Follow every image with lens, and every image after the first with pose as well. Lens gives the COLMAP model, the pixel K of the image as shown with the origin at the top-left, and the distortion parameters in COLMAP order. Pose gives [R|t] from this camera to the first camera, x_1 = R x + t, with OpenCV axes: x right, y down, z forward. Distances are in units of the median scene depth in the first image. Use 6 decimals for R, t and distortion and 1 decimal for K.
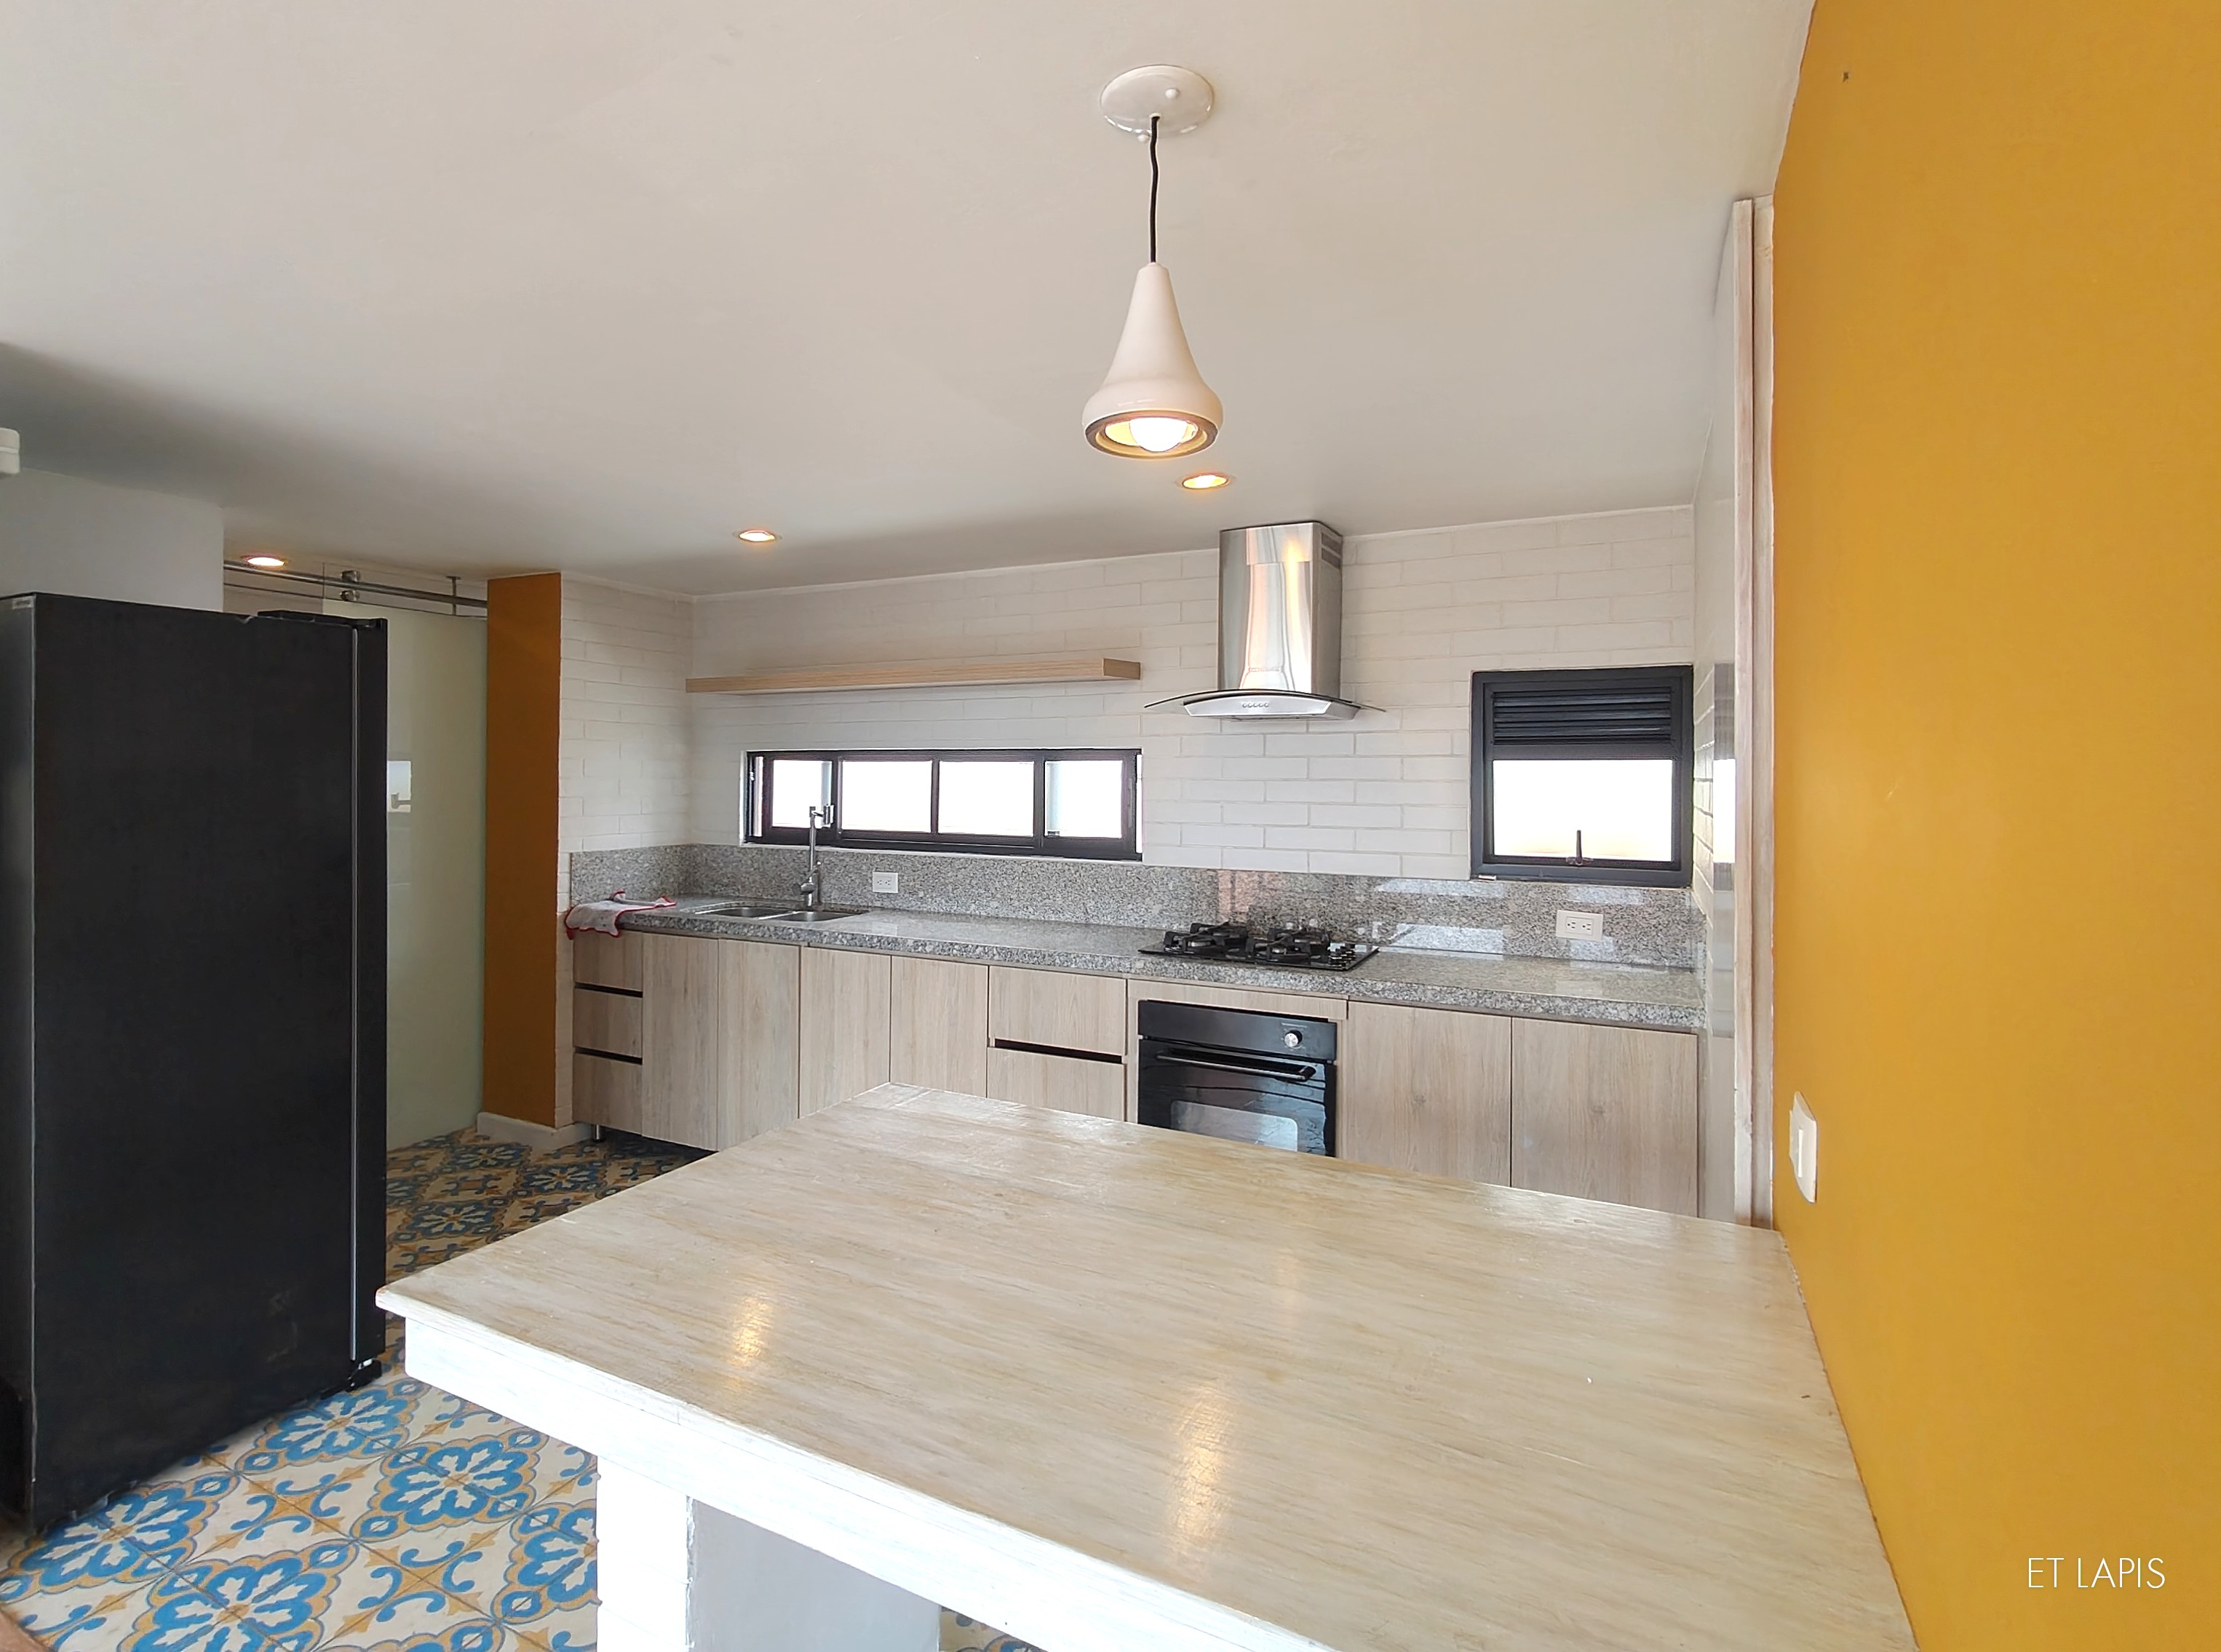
lens RADIAL K [[1036.9, 0, 1109.6], [0, 1036.9, 764.3], [0, 0, 1]] dist [-0.001088, -0.000785]
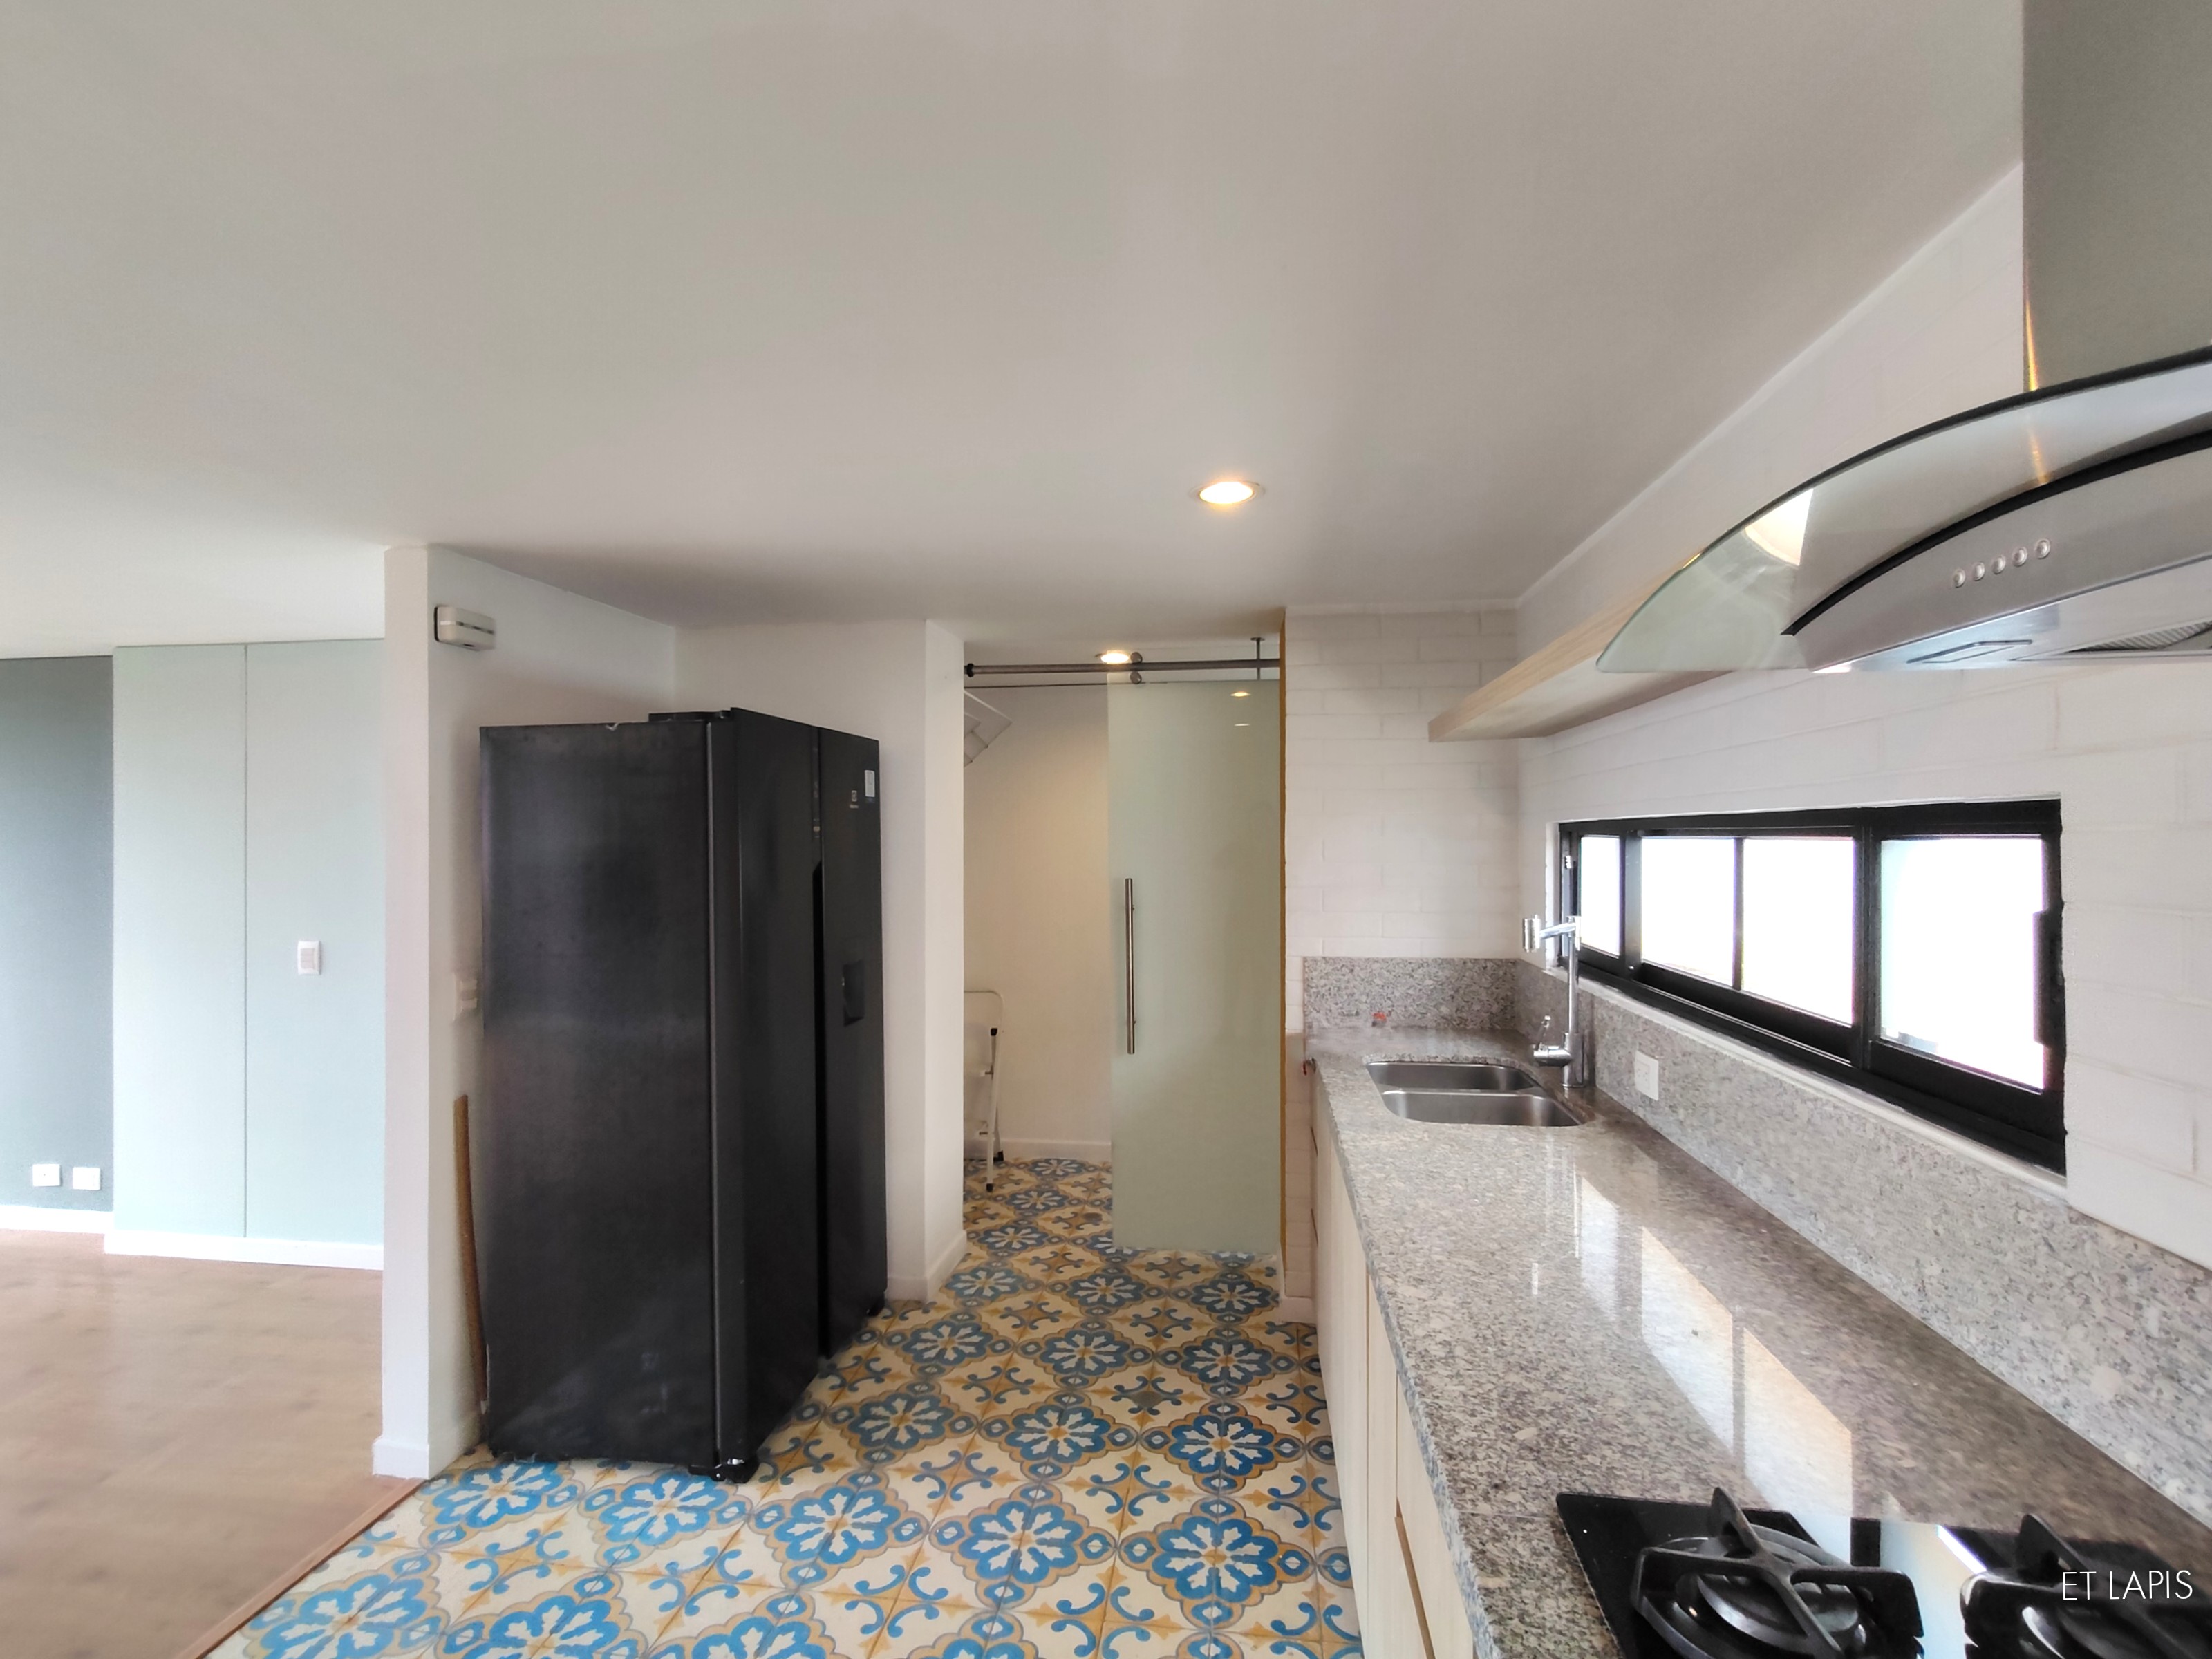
lens RADIAL K [[1059.8, 0, 1106.0], [0, 1059.8, 829.5], [0, 0, 1]] dist [-0.001817, -0.000394]
pose [[0.313777, -0.011820, -0.949423, 0.216496], [0.007587, 0.999922, -0.009941, -0.005704], [0.949466, -0.004083, 0.313843, 0.622404]]
